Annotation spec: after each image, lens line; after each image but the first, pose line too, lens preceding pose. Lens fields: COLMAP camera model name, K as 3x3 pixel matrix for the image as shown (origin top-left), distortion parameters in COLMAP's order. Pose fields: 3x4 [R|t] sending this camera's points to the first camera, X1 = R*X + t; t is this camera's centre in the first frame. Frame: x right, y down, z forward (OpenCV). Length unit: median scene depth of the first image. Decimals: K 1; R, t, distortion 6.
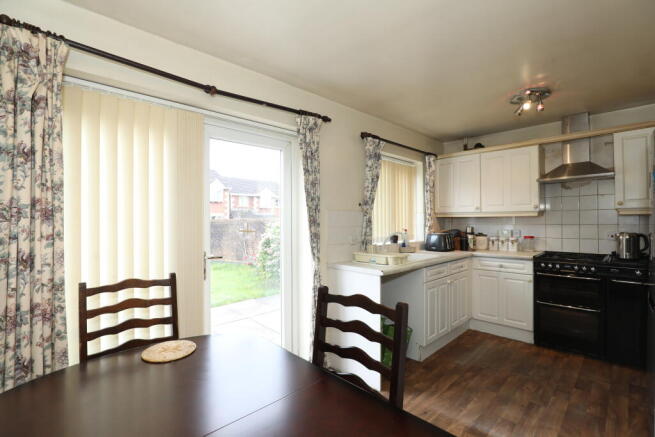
lens RADIAL K [[297.4, 0, 327.6], [0, 297.4, 219.5], [0, 0, 1]] dist [-0.039335, 0.003542]
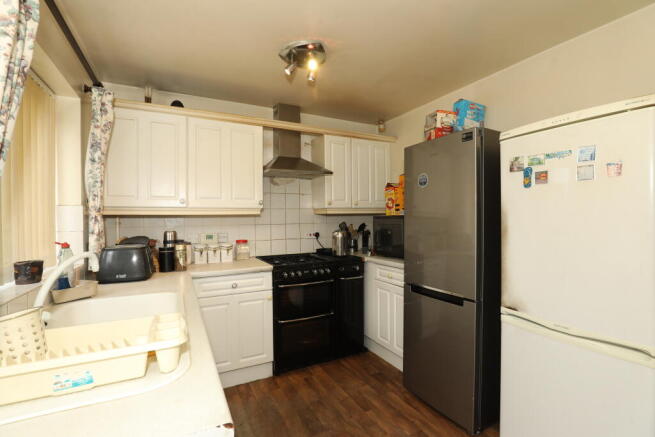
lens RADIAL K [[297.4, 0, 327.9], [0, 297.4, 218.9], [0, 0, 1]] dist [-0.039335, 0.003542]
pose [[0.275550, 0.000200, 0.961287, -0.016926], [0.004233, 0.999990, -0.001422, 0.002499], [-0.961277, 0.004461, 0.275546, 0.613150]]
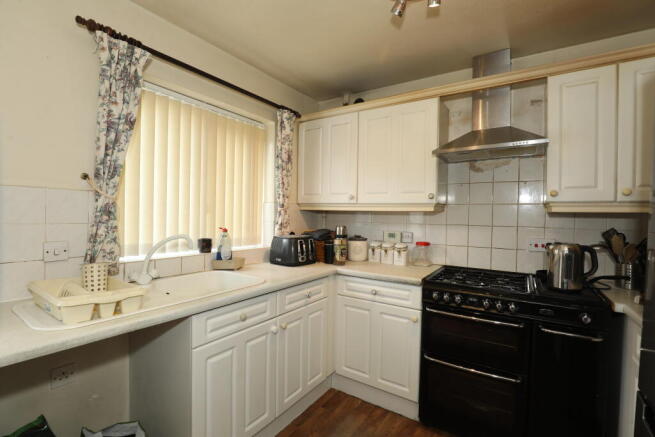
lens RADIAL K [[297.4, 0, 329.2], [0, 297.4, 219.2], [0, 0, 1]] dist [-0.039335, 0.003542]
pose [[0.975024, 0.021316, 0.221072, 0.371539], [-0.025894, 0.999506, 0.017830, -0.000828], [-0.220583, -0.023109, 0.975094, 0.442108]]
